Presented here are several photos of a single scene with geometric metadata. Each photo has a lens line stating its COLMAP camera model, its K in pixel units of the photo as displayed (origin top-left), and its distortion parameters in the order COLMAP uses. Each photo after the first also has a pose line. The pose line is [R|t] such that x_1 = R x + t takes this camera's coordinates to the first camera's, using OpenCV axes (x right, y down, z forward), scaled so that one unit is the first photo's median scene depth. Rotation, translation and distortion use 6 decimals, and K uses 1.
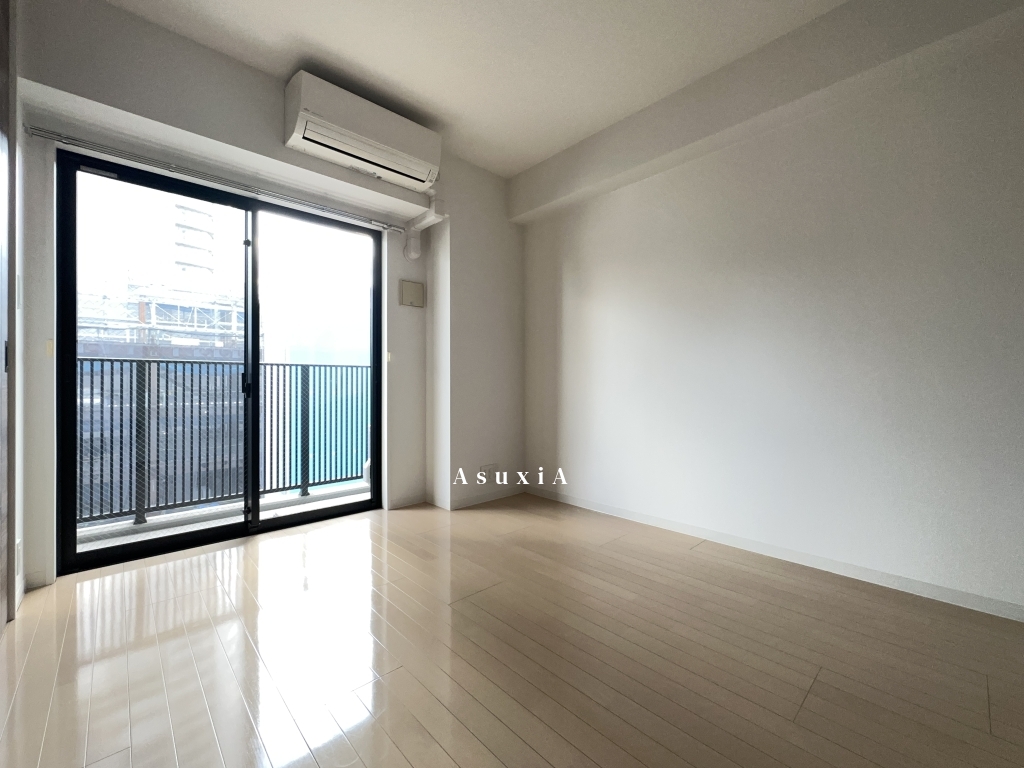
lens RADIAL K [[426.2, 0, 507.7], [0, 426.2, 383.7], [0, 0, 1]] dist [-0.000215, 0.000051]
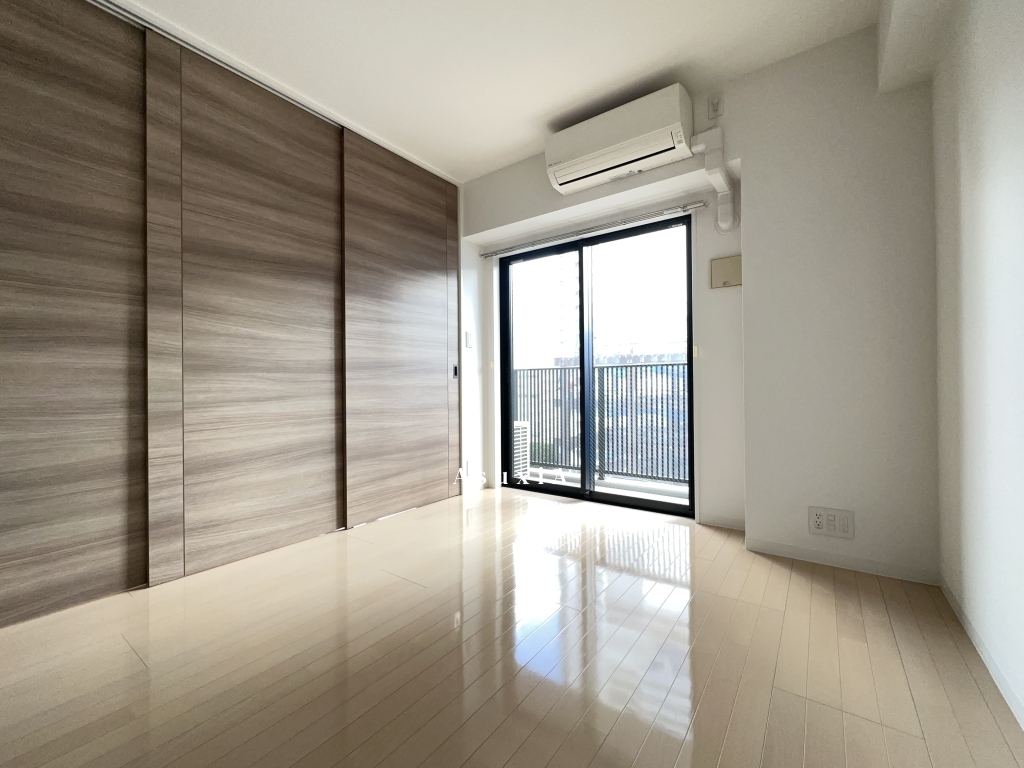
lens RADIAL K [[426.2, 0, 507.7], [0, 426.2, 383.7], [0, 0, 1]] dist [-0.000215, 0.000051]
pose [[0.191351, -0.000638, -0.981522, 0.529462], [0.011027, 0.999938, 0.001500, -0.001913], [0.981460, -0.011110, 0.191346, 0.451631]]
